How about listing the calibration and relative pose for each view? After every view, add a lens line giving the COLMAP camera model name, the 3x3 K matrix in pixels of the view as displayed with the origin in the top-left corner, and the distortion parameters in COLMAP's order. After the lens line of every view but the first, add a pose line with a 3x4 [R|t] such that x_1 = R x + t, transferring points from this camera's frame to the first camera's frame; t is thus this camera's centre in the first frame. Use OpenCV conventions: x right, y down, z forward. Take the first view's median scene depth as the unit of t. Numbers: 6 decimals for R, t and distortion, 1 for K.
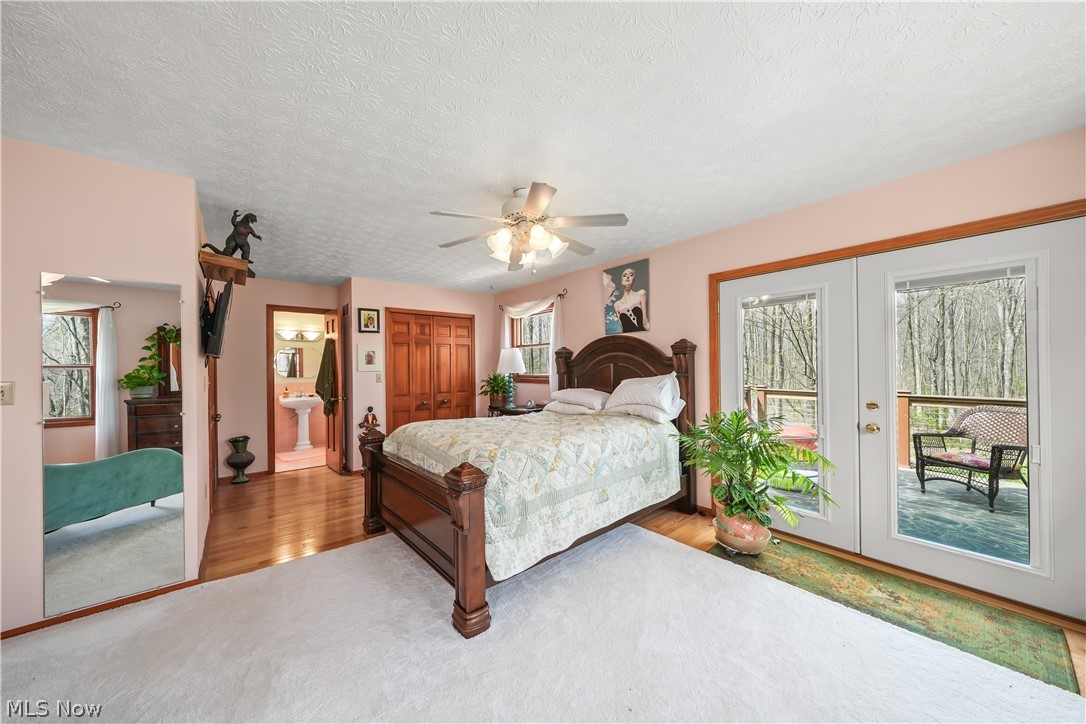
lens RADIAL K [[372.2, 0, 543.0], [0, 372.2, 362.0], [0, 0, 1]] dist [0.001055, 0.000090]
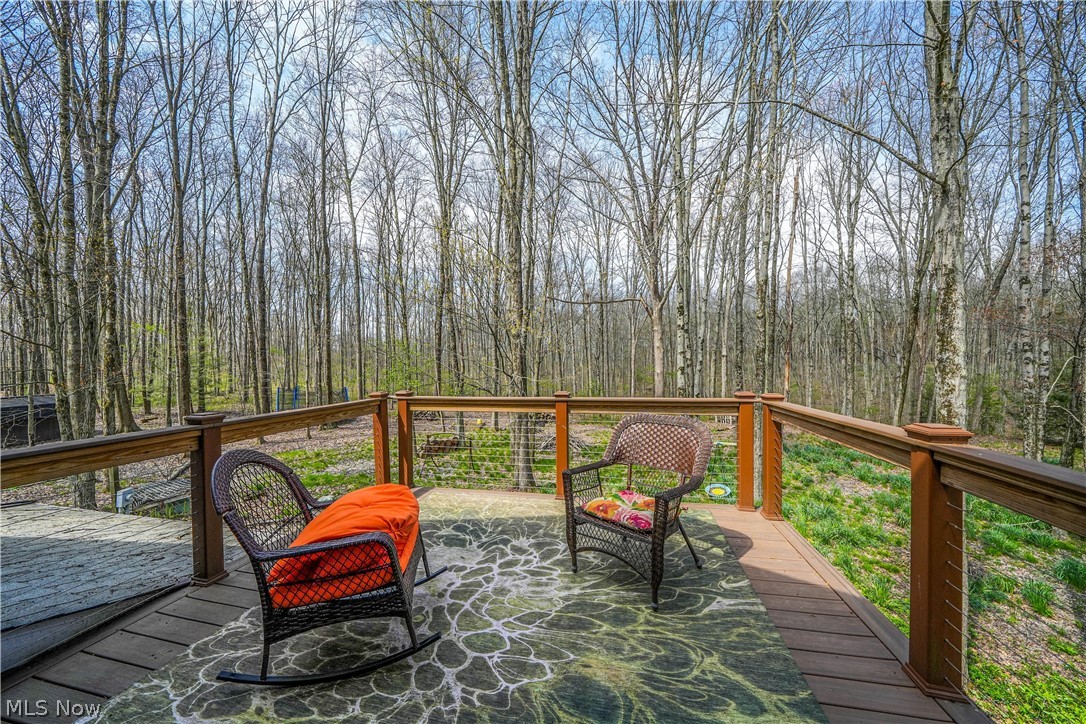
lens RADIAL K [[372.2, 0, 543.0], [0, 372.2, 362.0], [0, 0, 1]] dist [0.001055, 0.000090]
pose [[0.788942, -0.004281, 0.614453, 0.514264], [0.001810, 0.999988, 0.004644, 0.012861], [-0.614465, -0.002551, 0.788940, 0.469942]]
